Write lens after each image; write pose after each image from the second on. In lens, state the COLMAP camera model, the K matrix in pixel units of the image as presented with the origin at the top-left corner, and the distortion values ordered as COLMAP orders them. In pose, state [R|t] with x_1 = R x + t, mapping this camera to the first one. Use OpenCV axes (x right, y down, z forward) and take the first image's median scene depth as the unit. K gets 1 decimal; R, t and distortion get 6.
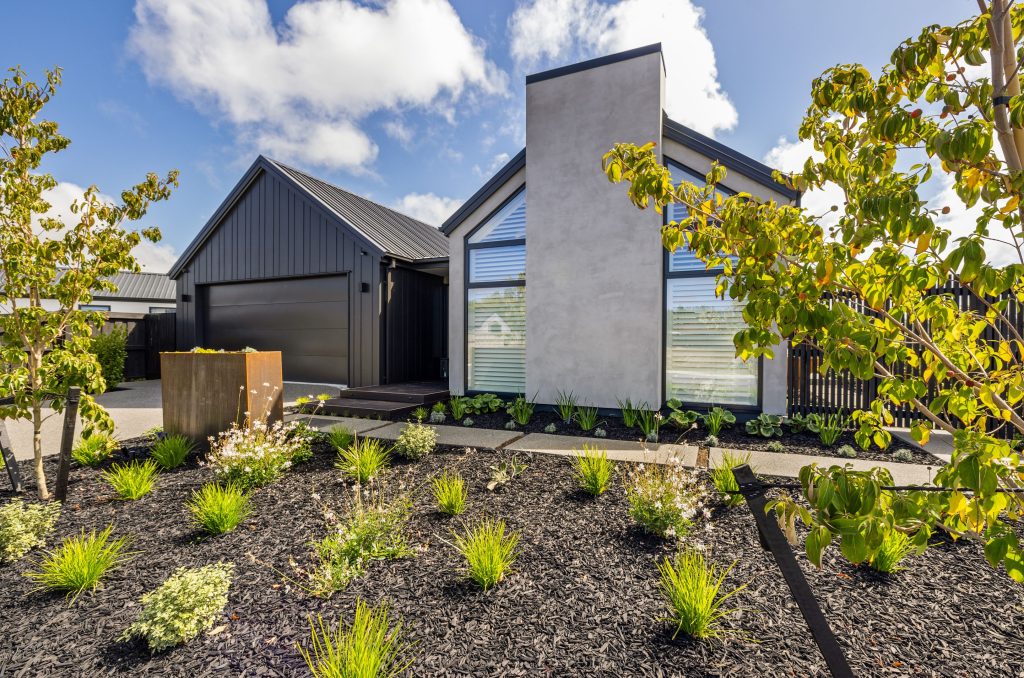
lens RADIAL K [[468.7, 0, 512.0], [0, 468.7, 339.0], [0, 0, 1]] dist [-0.000534, -0.000182]
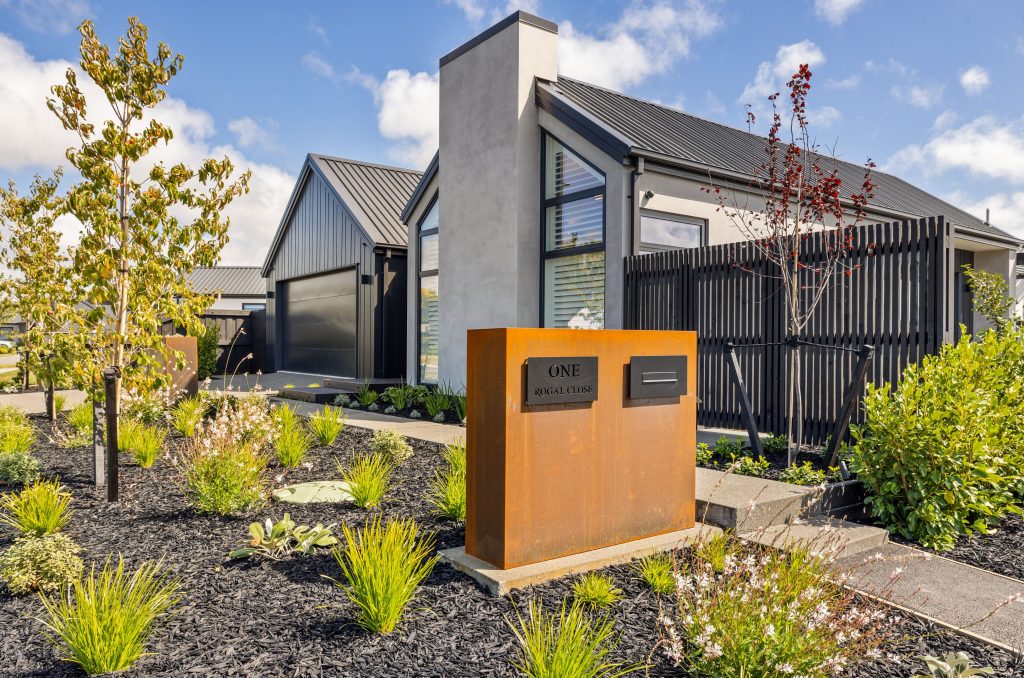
lens RADIAL K [[737.5, 0, 512.0], [0, 737.5, 339.0], [0, 0, 1]] dist [-0.026403, 0.000487]
pose [[0.872651, -0.002383, -0.488339, 0.936932], [0.000907, 0.999994, -0.003258, 0.028847], [0.488344, 0.002400, 0.872648, -0.269598]]
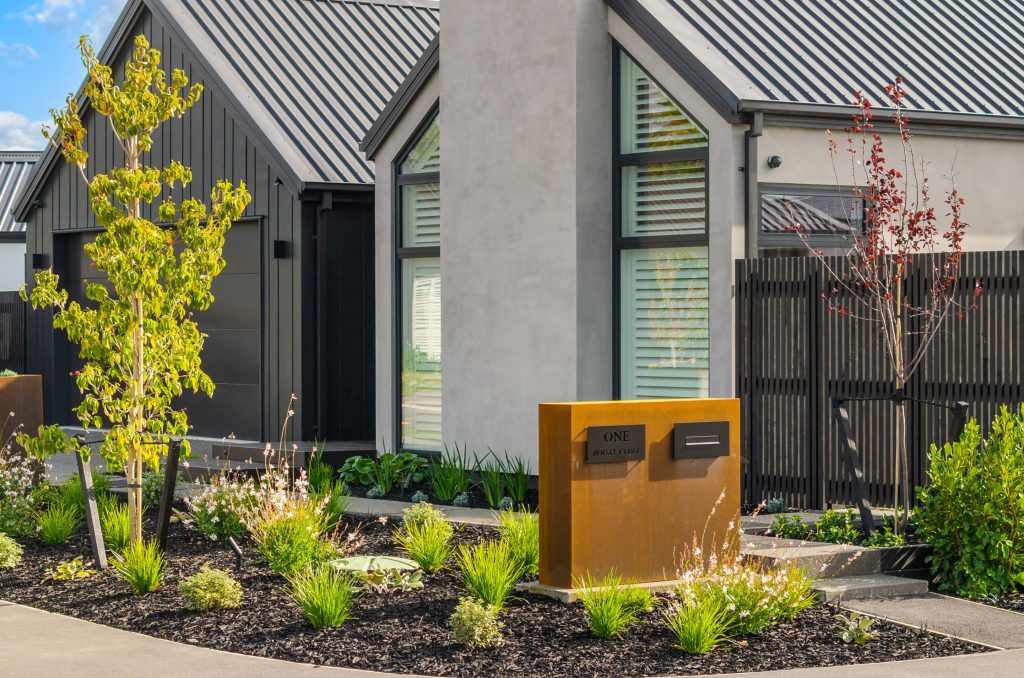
lens RADIAL K [[2584.7, 0, 512.0], [0, 2584.7, 339.0], [0, 0, 1]] dist [-0.135225, 0.064155]
pose [[0.864368, -0.002771, -0.502853, 1.721443], [0.010823, 0.999856, 0.013095, -0.060301], [0.502744, -0.016761, 0.864273, -1.703478]]
